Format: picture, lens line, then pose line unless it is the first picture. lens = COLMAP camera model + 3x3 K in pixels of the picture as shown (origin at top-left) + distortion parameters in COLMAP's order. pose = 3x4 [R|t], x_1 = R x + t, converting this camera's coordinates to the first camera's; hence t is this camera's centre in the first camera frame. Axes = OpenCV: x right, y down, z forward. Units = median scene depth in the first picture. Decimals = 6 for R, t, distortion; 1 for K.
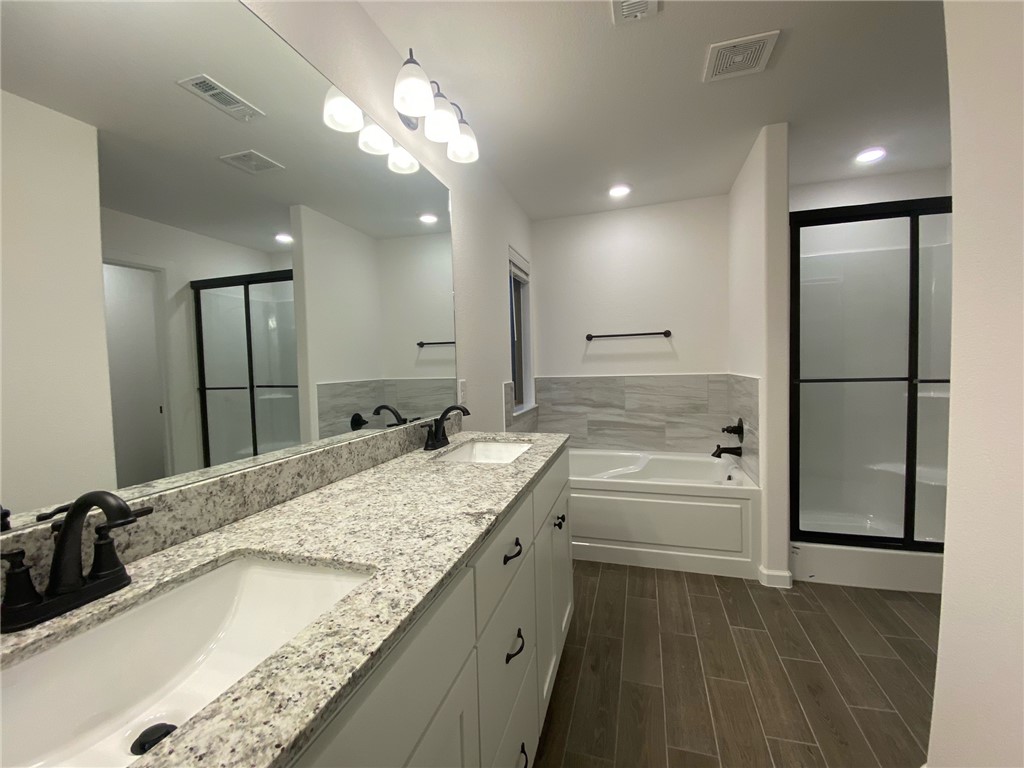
lens RADIAL K [[417.2, 0, 516.0], [0, 417.2, 380.8], [0, 0, 1]] dist [-0.002535, -0.003126]
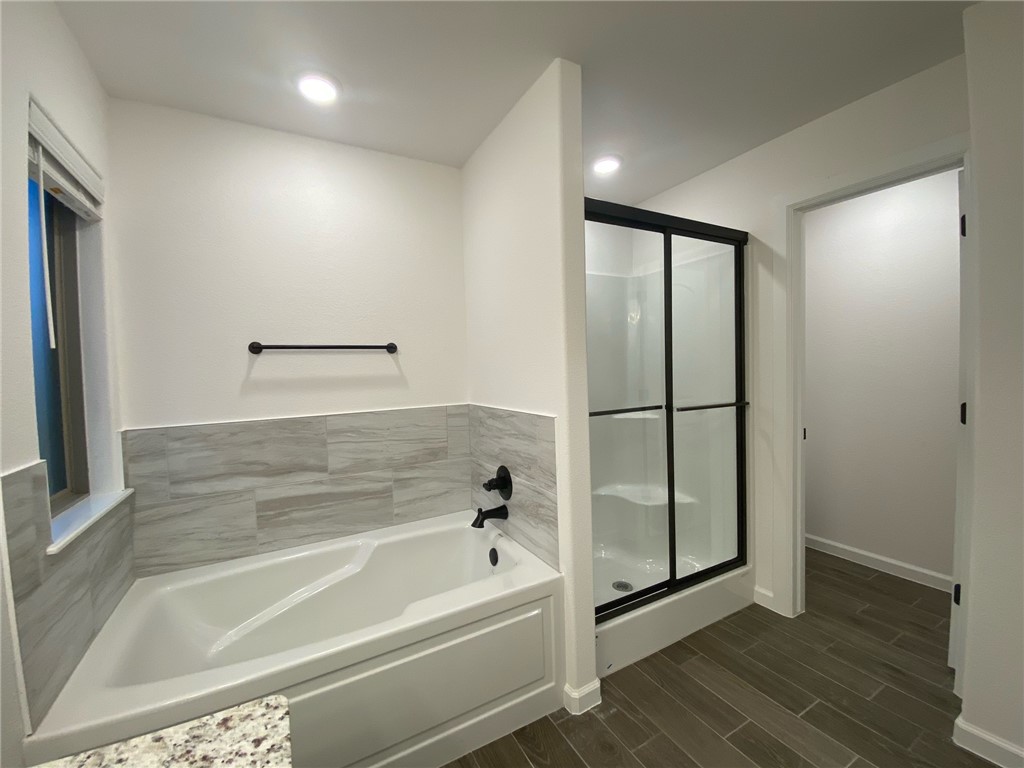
lens RADIAL K [[417.2, 0, 510.7], [0, 417.2, 378.5], [0, 0, 1]] dist [-0.002535, -0.003126]
pose [[0.701966, -0.012243, 0.712106, 0.022418], [0.039205, 0.999000, -0.021471, -0.041438], [-0.711131, 0.042990, 0.701744, 0.399084]]
